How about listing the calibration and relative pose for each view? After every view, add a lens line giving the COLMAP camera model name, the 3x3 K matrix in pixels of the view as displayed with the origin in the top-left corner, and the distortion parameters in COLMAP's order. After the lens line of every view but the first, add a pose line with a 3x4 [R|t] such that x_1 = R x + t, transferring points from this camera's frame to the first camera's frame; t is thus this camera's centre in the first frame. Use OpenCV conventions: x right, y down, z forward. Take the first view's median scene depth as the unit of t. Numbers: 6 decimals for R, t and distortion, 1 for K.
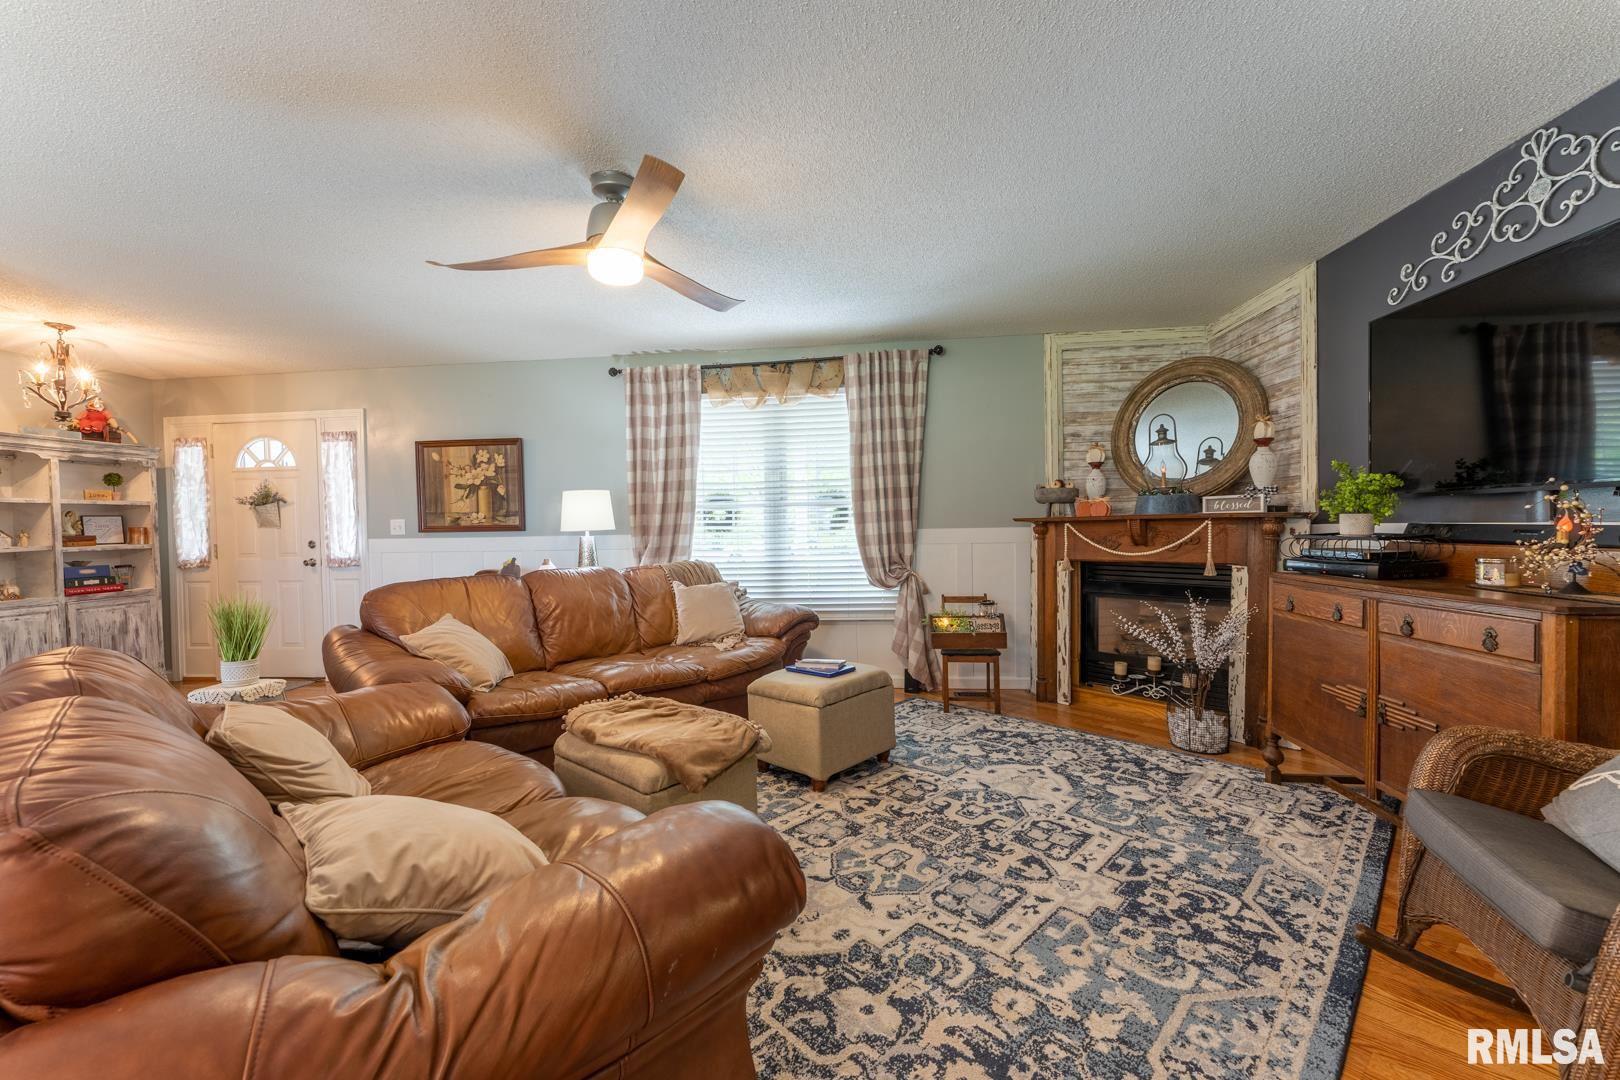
lens RADIAL K [[657.9, 0, 812.7], [0, 657.9, 539.3], [0, 0, 1]] dist [0.003916, -0.000012]
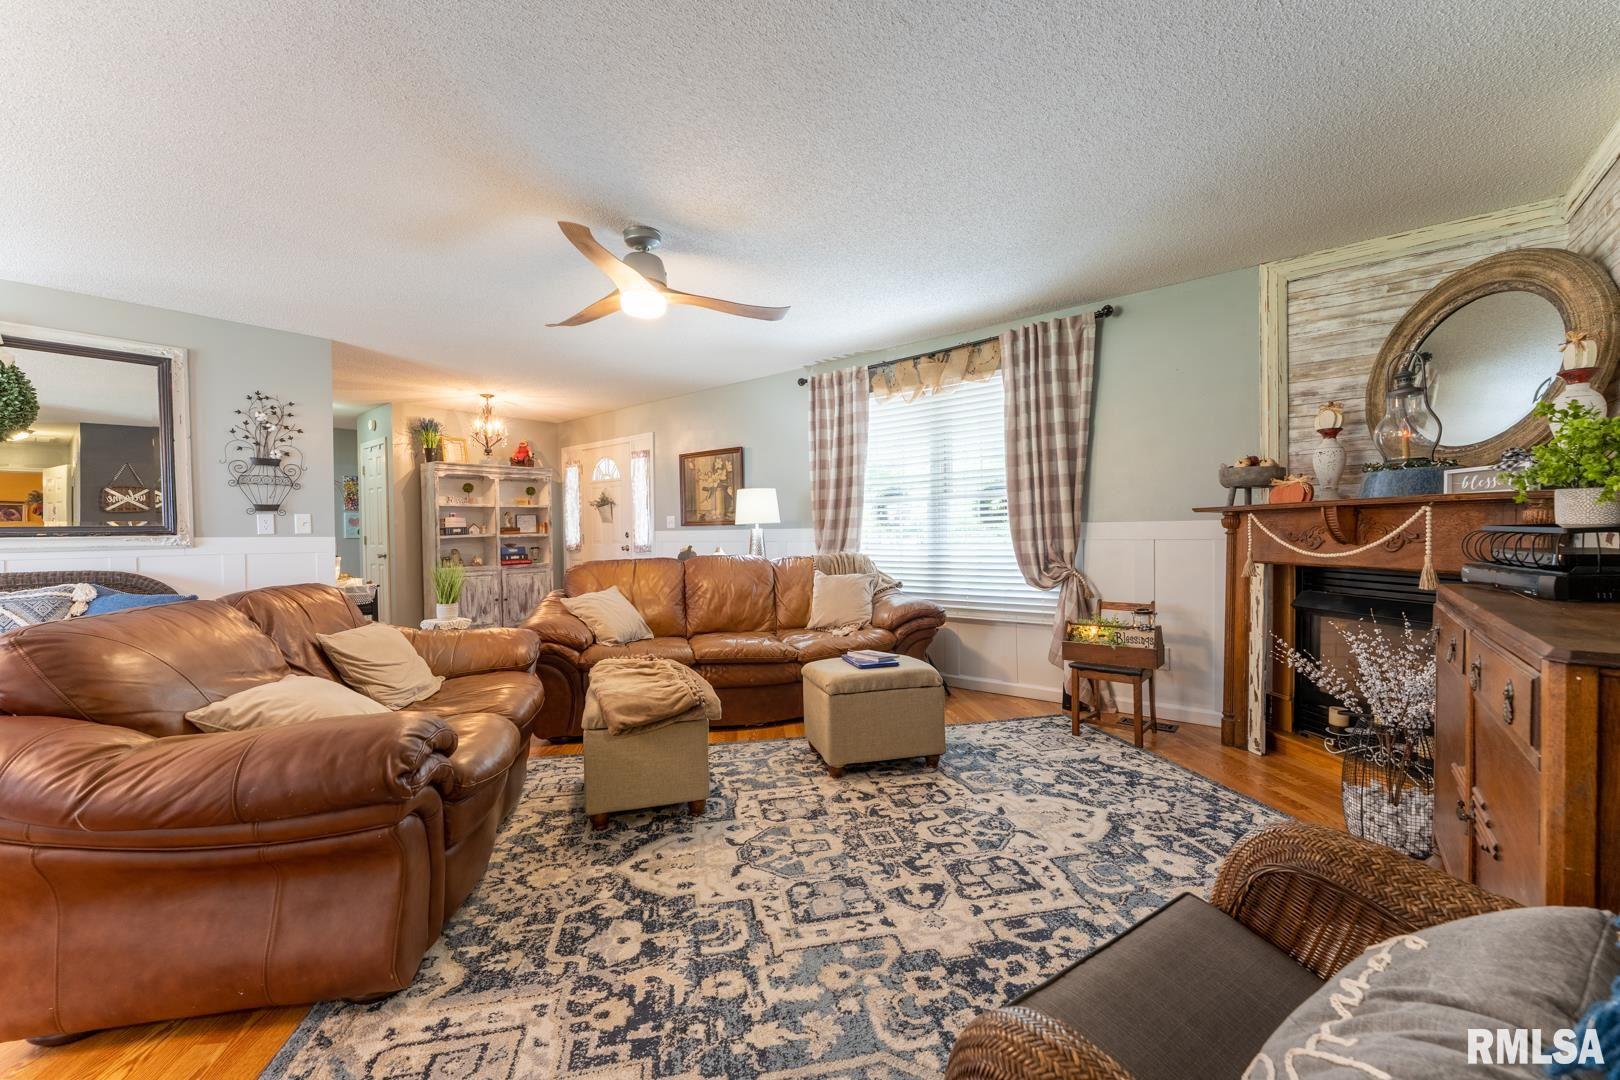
lens RADIAL K [[657.9, 0, 811.2], [0, 657.9, 541.3], [0, 0, 1]] dist [0.003916, -0.000012]
pose [[0.837419, 0.014209, -0.546377, 0.340607], [-0.011880, 0.999899, 0.007795, 0.006793], [0.546432, -0.000037, 0.837503, 0.082330]]
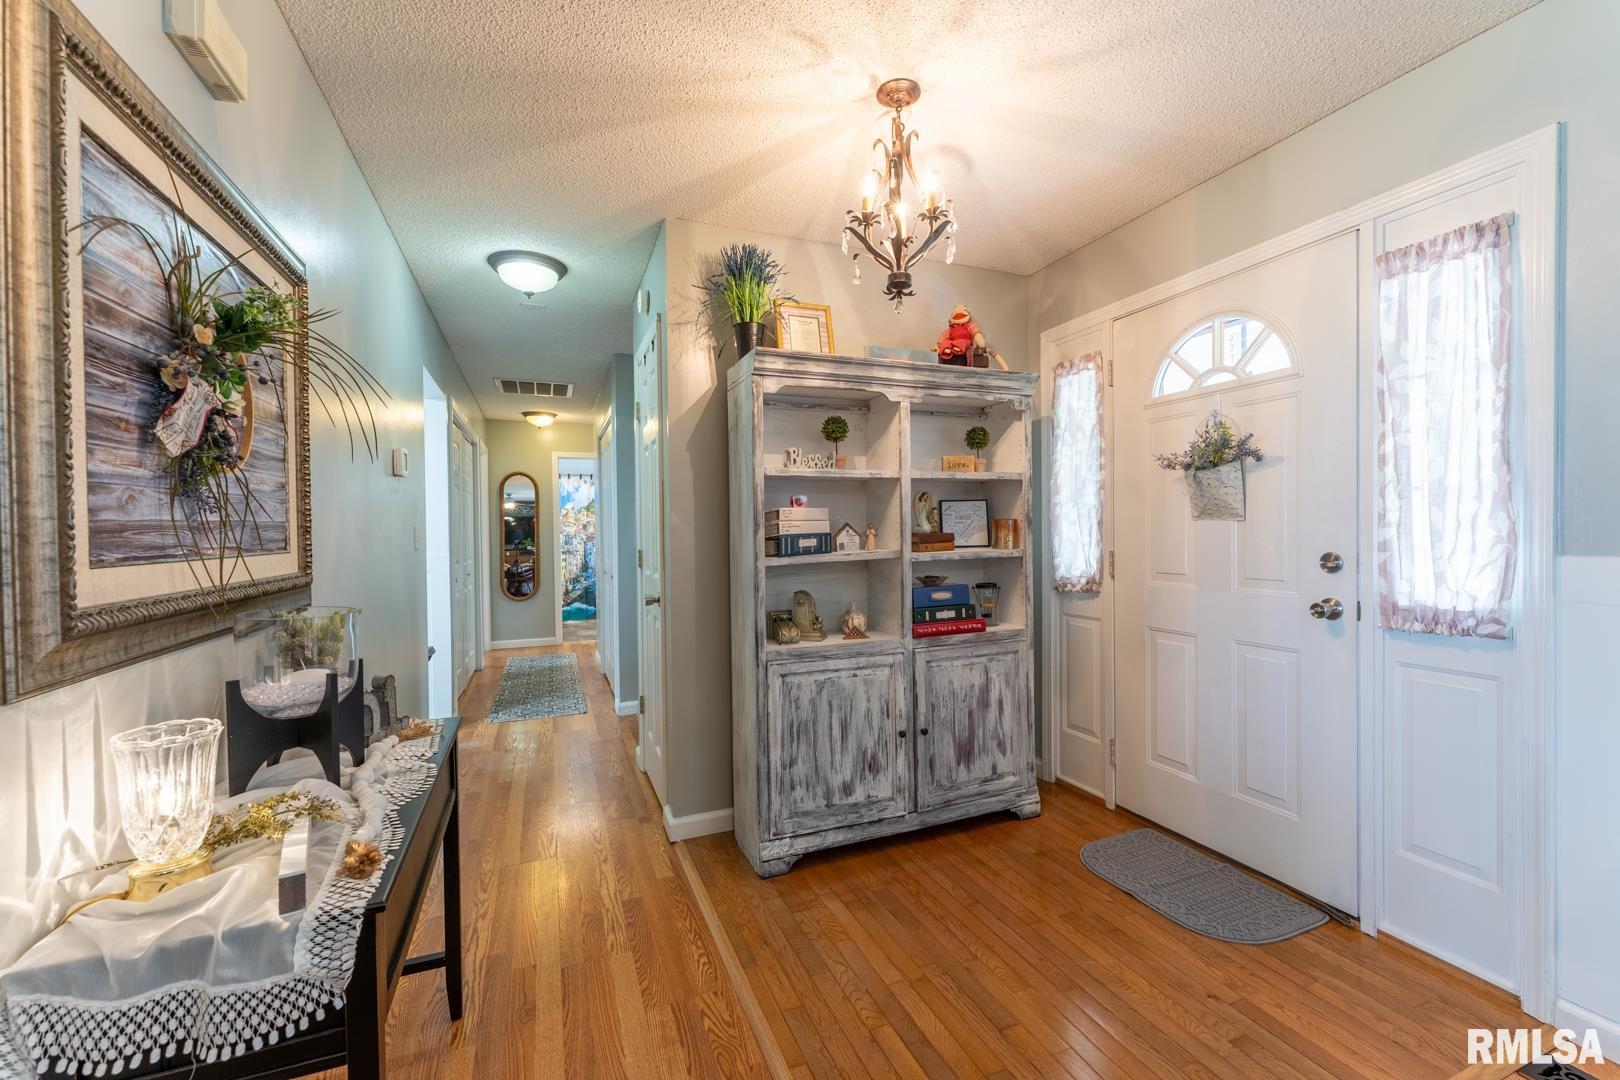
lens RADIAL K [[657.9, 0, 818.4], [0, 657.9, 543.7], [0, 0, 1]] dist [0.003916, -0.000012]
pose [[0.481745, 0.029706, -0.875808, -0.646068], [-0.014958, 0.999558, 0.025676, -0.009841], [0.876184, 0.000731, 0.481977, 0.628036]]
